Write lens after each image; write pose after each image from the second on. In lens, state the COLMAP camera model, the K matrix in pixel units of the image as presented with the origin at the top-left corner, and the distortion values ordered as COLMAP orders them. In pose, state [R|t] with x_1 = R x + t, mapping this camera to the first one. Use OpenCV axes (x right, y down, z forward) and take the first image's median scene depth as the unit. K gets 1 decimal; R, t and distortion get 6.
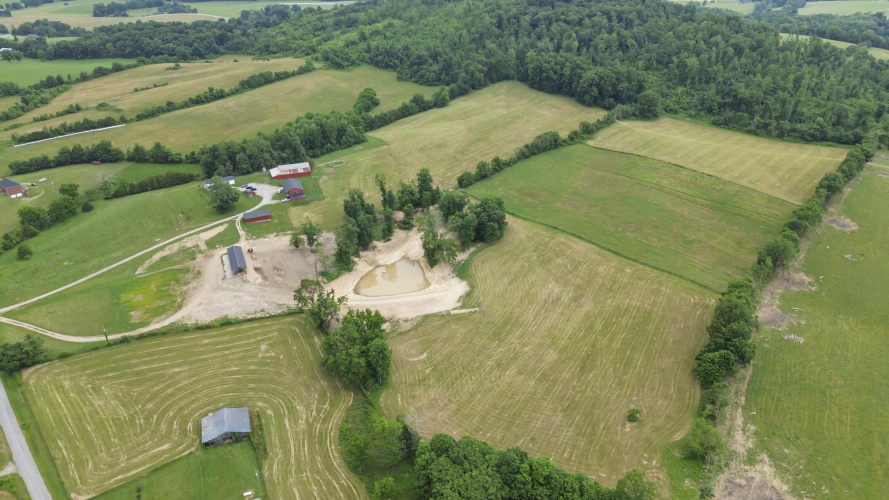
lens RADIAL K [[630.1, 0, 448.4], [0, 630.1, 247.5], [0, 0, 1]] dist [0.082403, -0.087394]
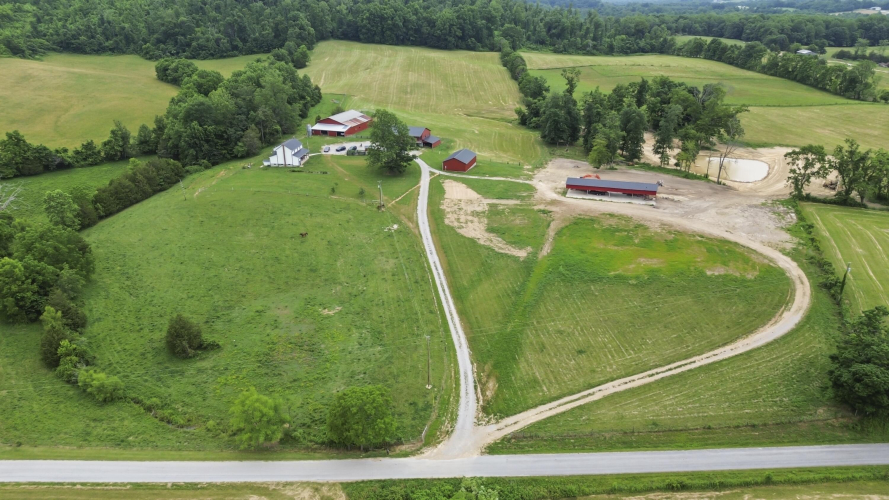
lens RADIAL K [[630.1, 0, 448.4], [0, 630.1, 247.5], [0, 0, 1]] dist [0.082403, -0.087394]
pose [[0.657433, -0.275537, 0.701328, -0.585775], [0.332464, 0.941320, 0.058169, -0.008594], [-0.676202, 0.194924, 0.710461, 0.466731]]
